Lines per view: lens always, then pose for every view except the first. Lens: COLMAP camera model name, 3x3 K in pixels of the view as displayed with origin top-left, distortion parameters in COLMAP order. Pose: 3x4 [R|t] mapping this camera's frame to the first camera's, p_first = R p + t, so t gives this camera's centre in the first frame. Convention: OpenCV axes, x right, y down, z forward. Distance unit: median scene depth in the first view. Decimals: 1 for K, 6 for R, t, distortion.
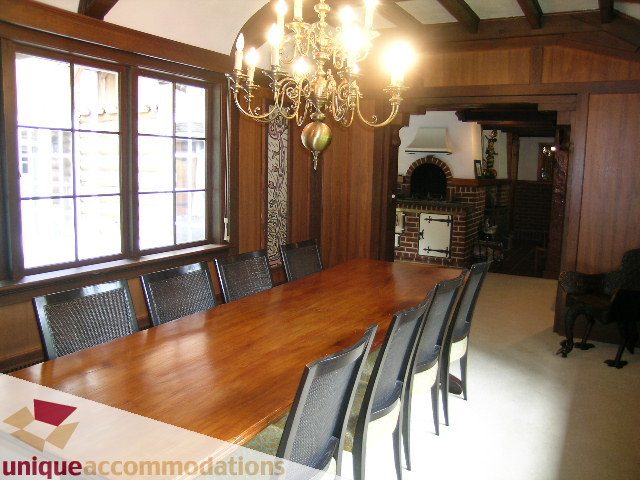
lens RADIAL K [[520.7, 0, 322.4], [0, 520.7, 238.8], [0, 0, 1]] dist [-0.004408, -0.000793]
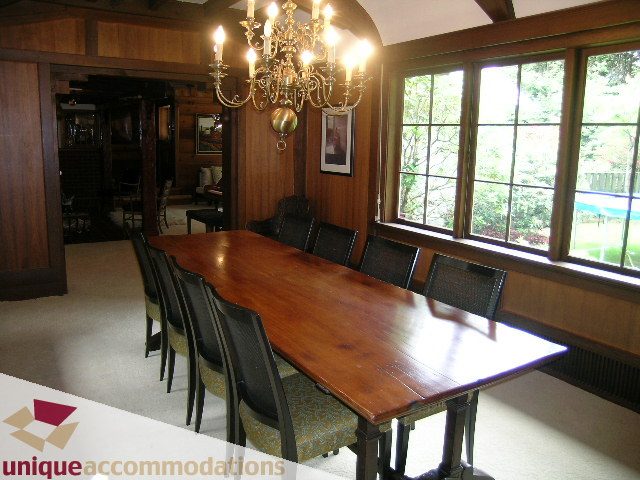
lens RADIAL K [[520.7, 0, 322.6], [0, 520.7, 239.4], [0, 0, 1]] dist [-0.004408, -0.000793]
pose [[0.484057, -0.178857, 0.856562, -0.989037], [0.115622, 0.983378, 0.139997, -0.092844], [-0.867364, 0.031271, 0.496691, 0.379307]]
